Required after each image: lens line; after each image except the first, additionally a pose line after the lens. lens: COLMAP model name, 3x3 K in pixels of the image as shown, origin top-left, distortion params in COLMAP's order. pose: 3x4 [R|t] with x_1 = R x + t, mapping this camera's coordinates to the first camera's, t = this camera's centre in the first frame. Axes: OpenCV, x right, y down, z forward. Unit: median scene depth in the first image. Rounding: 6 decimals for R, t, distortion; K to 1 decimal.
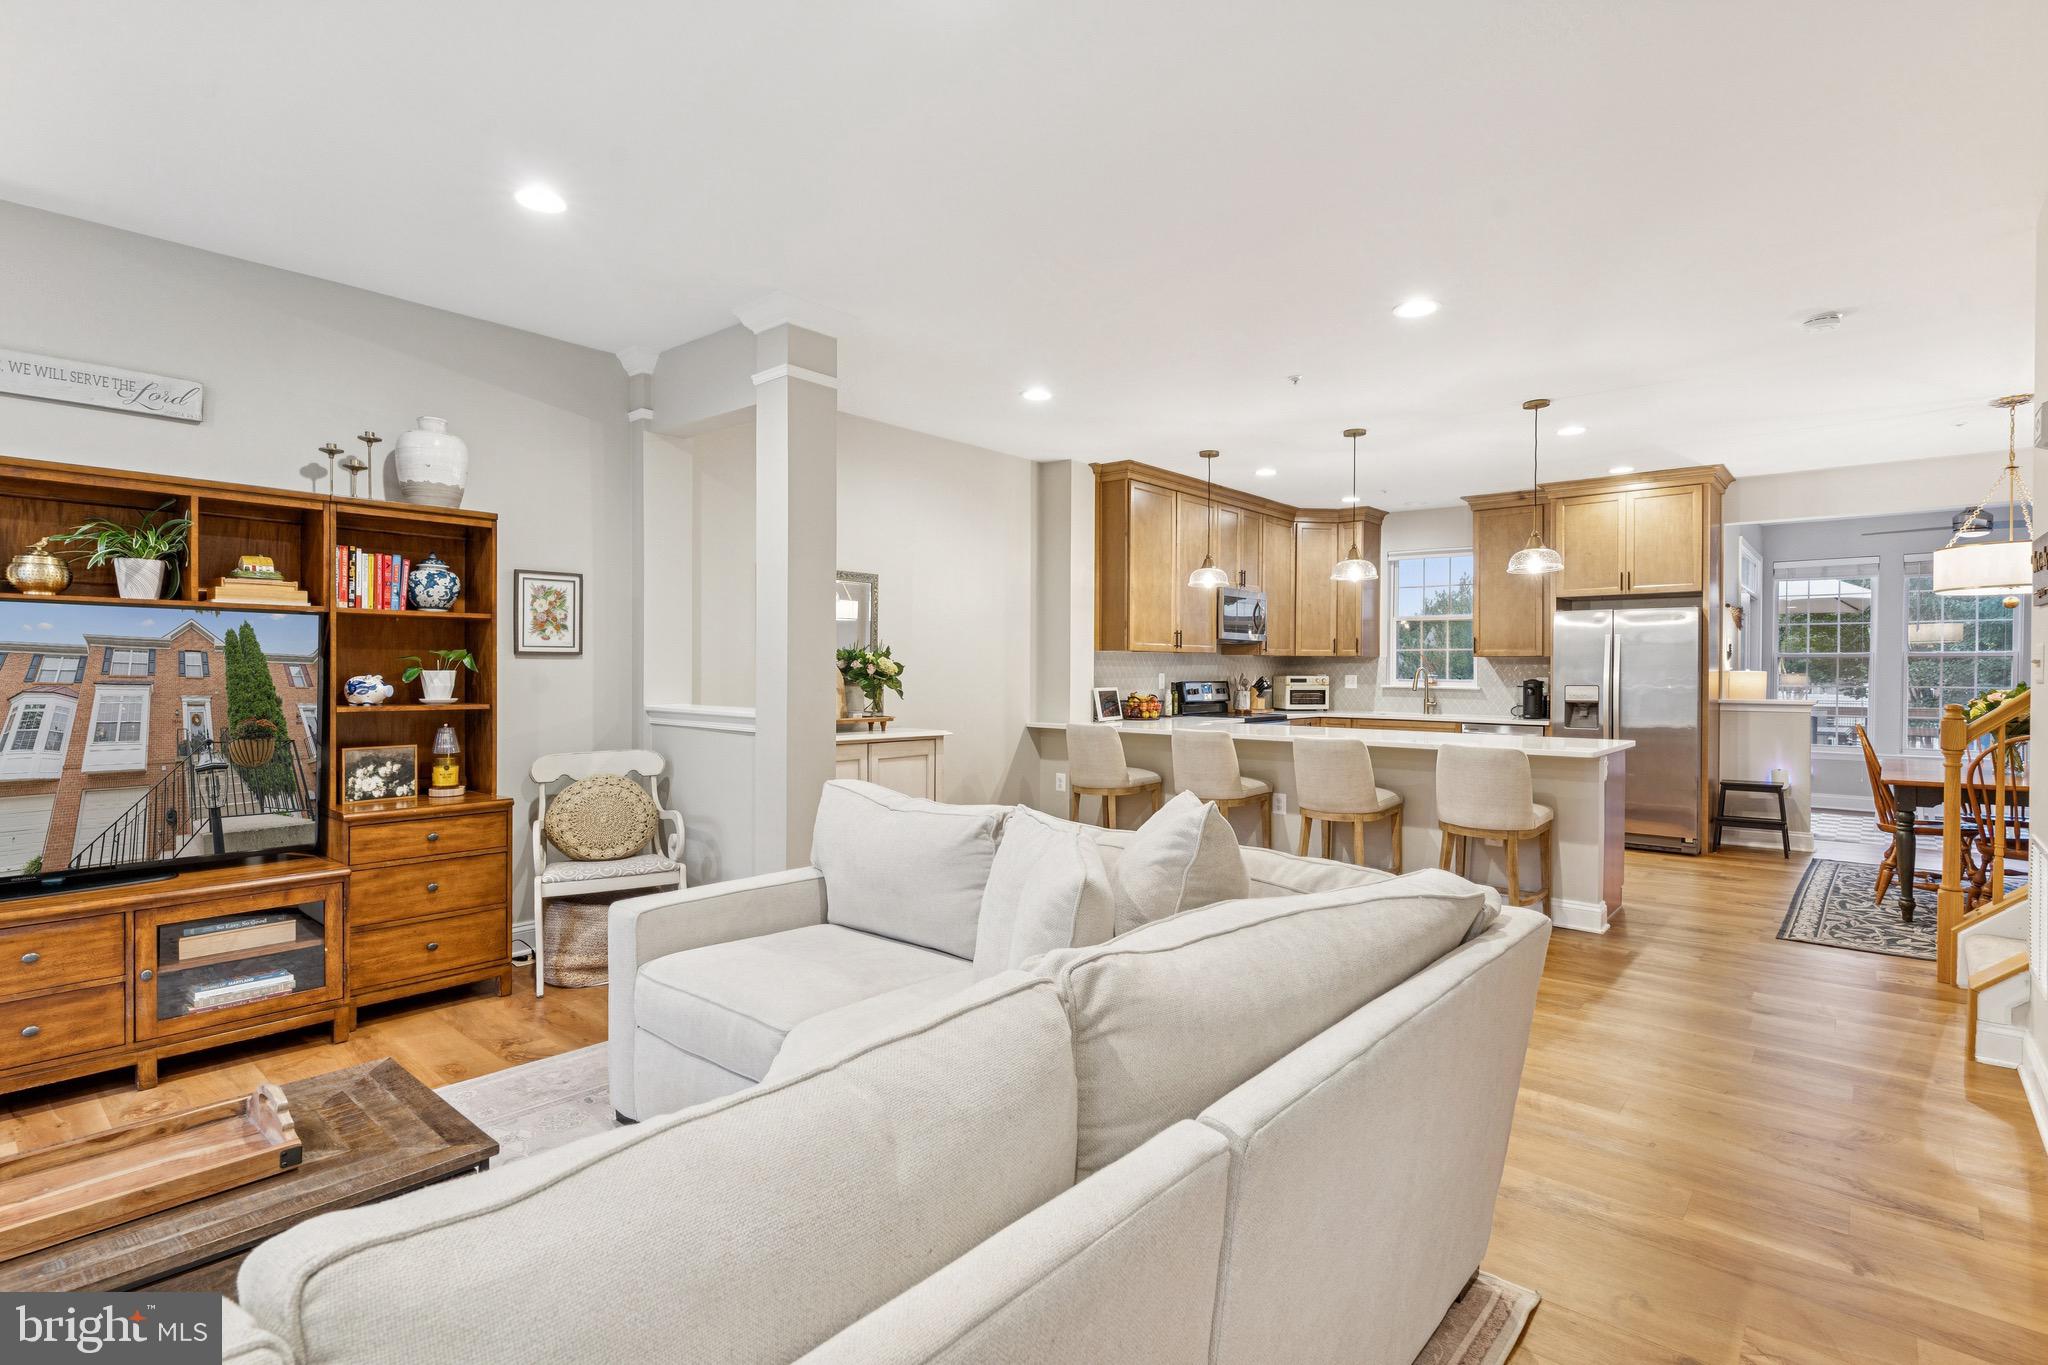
lens RADIAL K [[976.2, 0, 1033.1], [0, 976.2, 683.1], [0, 0, 1]] dist [-0.001179, -0.000079]
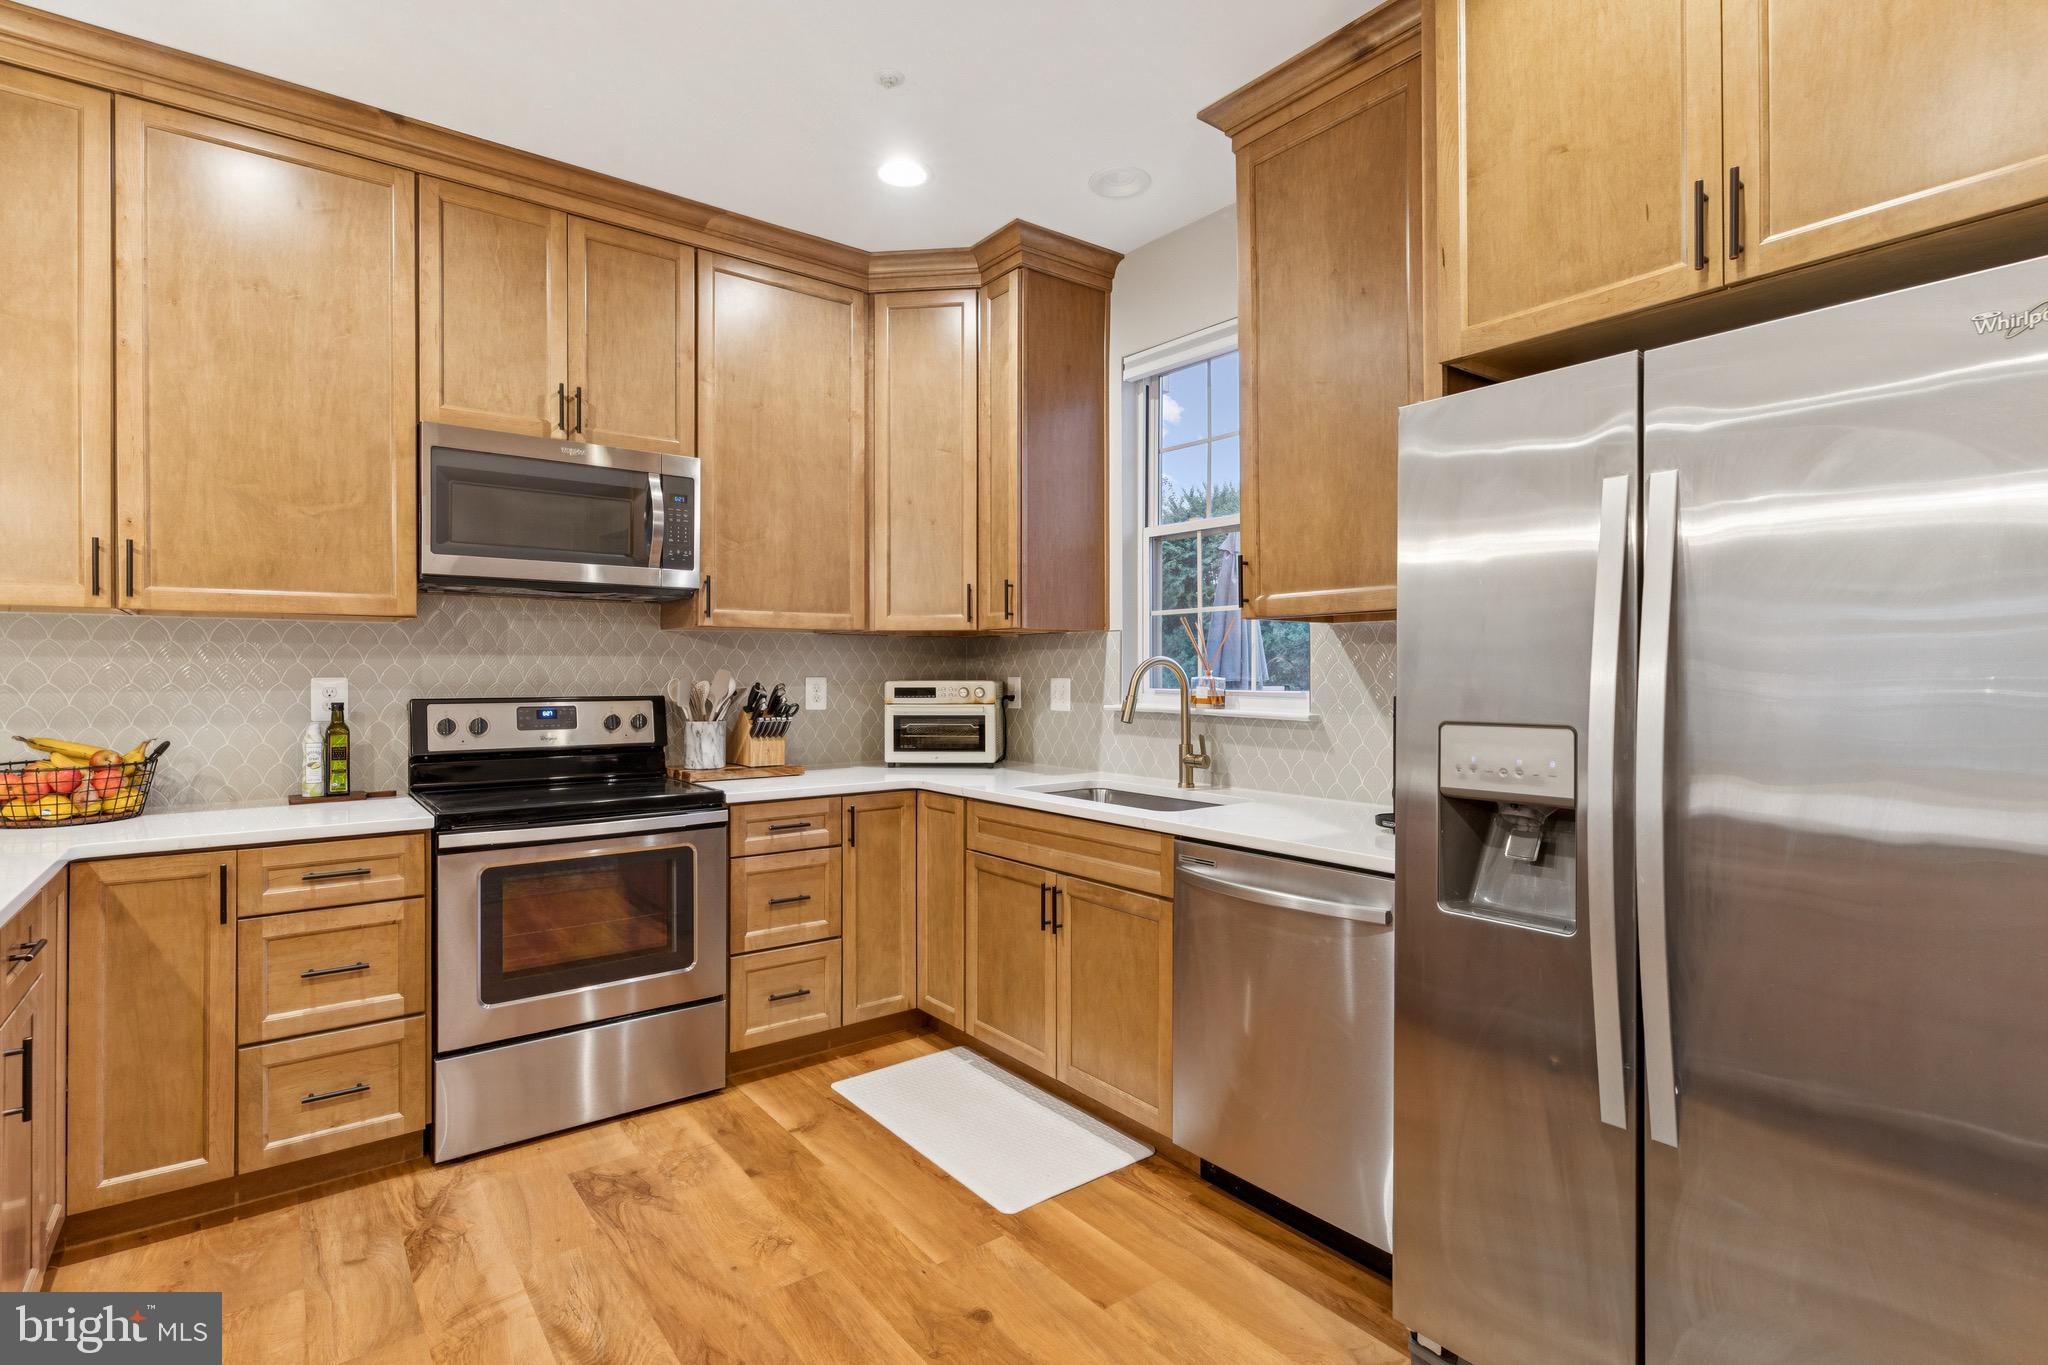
lens RADIAL K [[987.1, 0, 1019.5], [0, 987.1, 676.0], [0, 0, 1]] dist [-0.000348, -0.000049]
pose [[0.977779, -0.005871, -0.209557, 0.489390], [0.003590, 0.999930, -0.011260, -0.005859], [0.209608, 0.010257, 0.977732, 0.741289]]
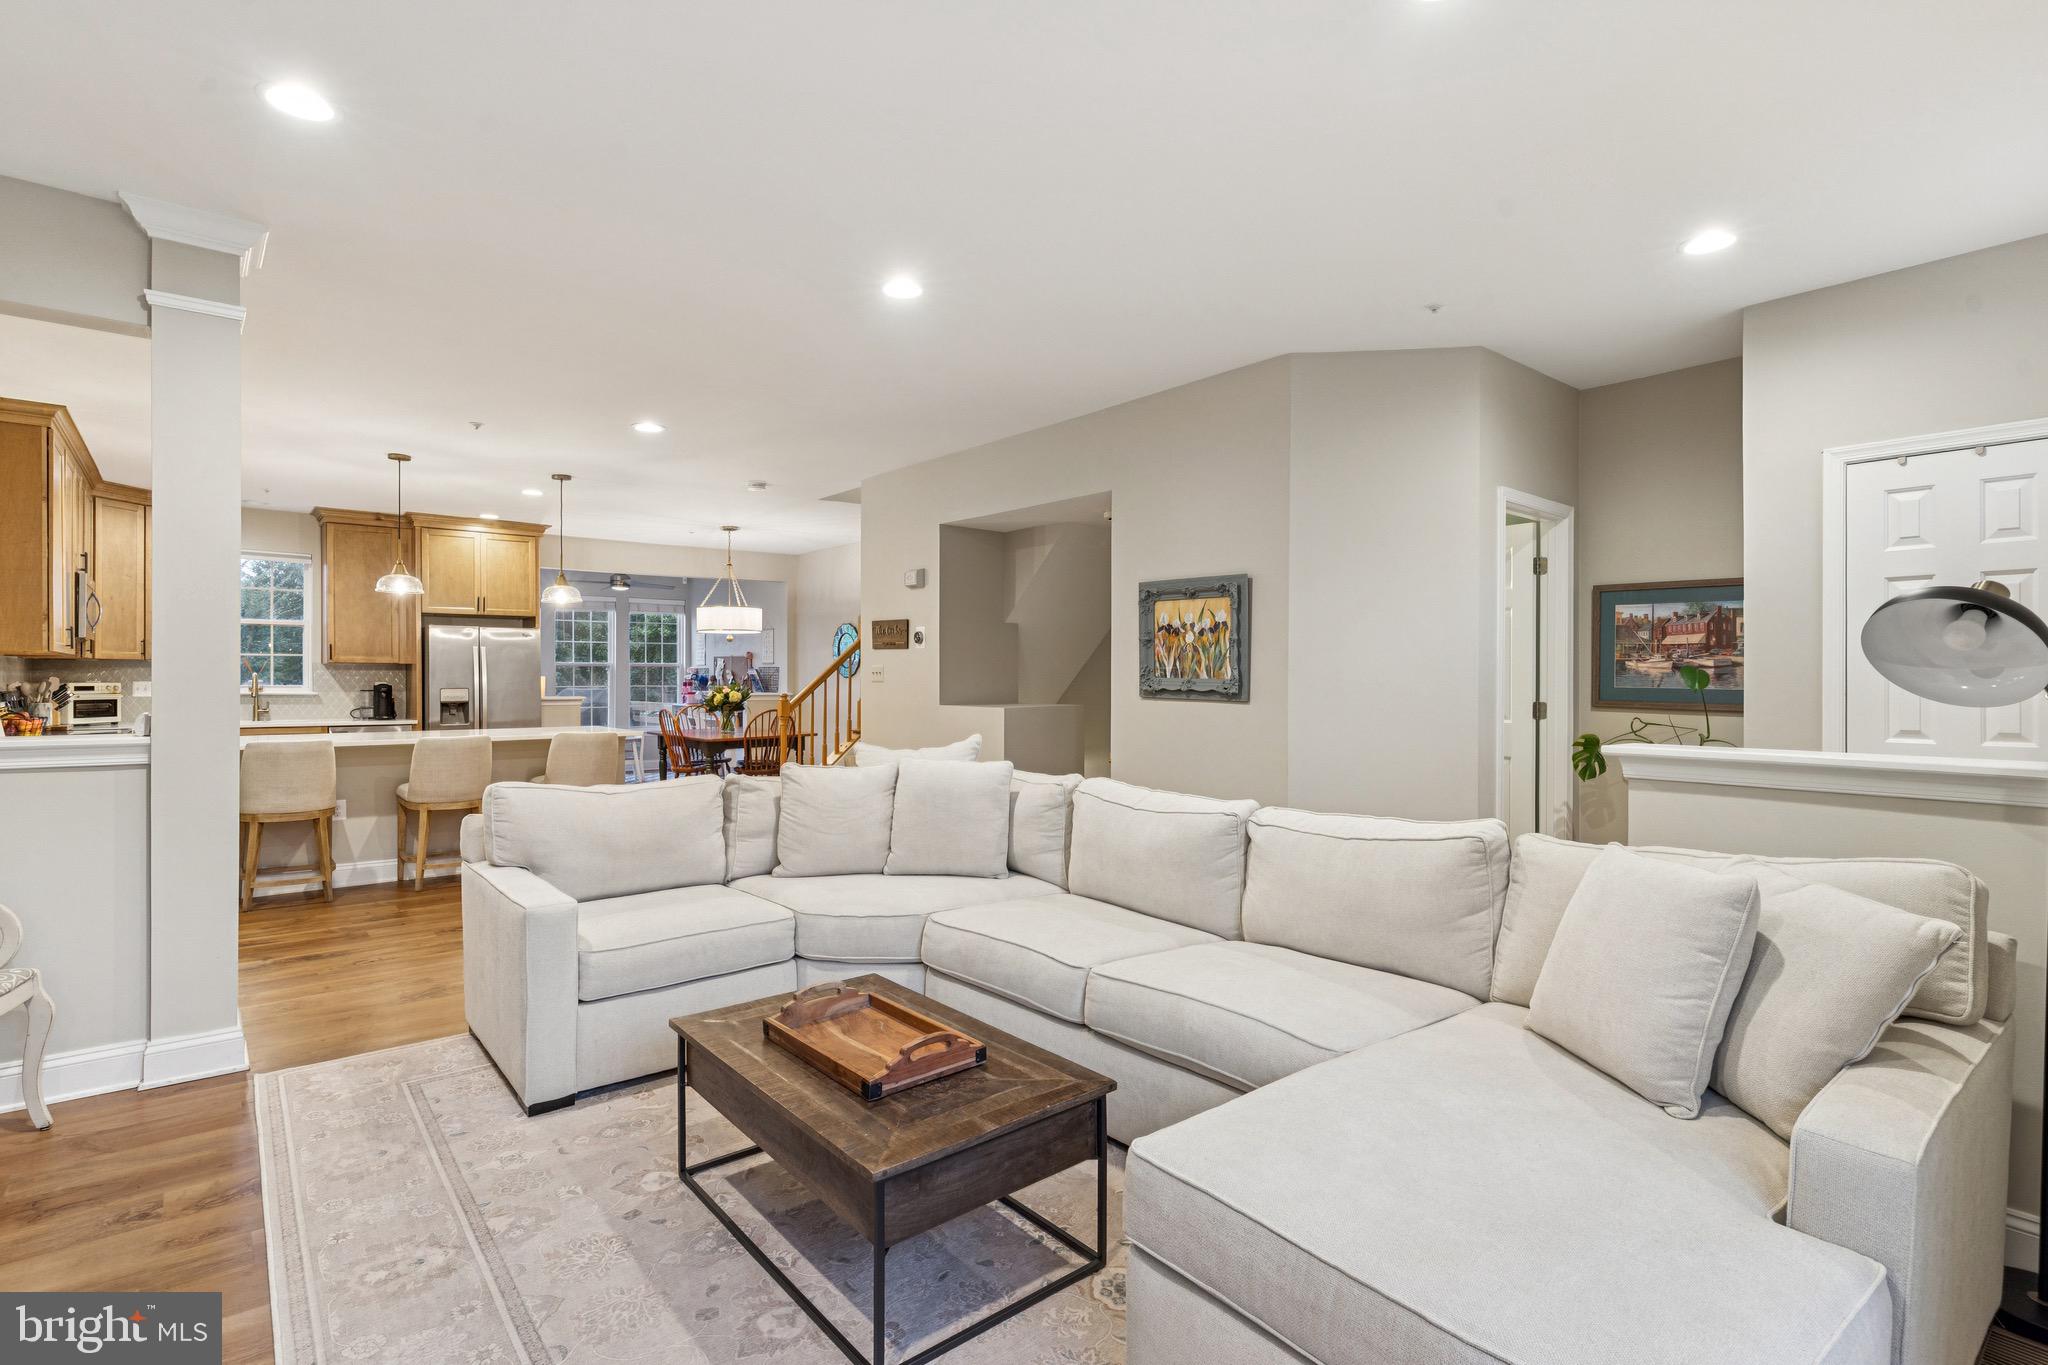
lens RADIAL K [[975.3, 0, 1013.4], [0, 975.3, 678.2], [0, 0, 1]] dist [-0.000140, -0.000038]
pose [[0.175563, -0.004398, 0.984458, -0.483018], [0.012737, 0.999916, 0.002195, -0.003873], [-0.984386, 0.012154, 0.175604, 0.111578]]
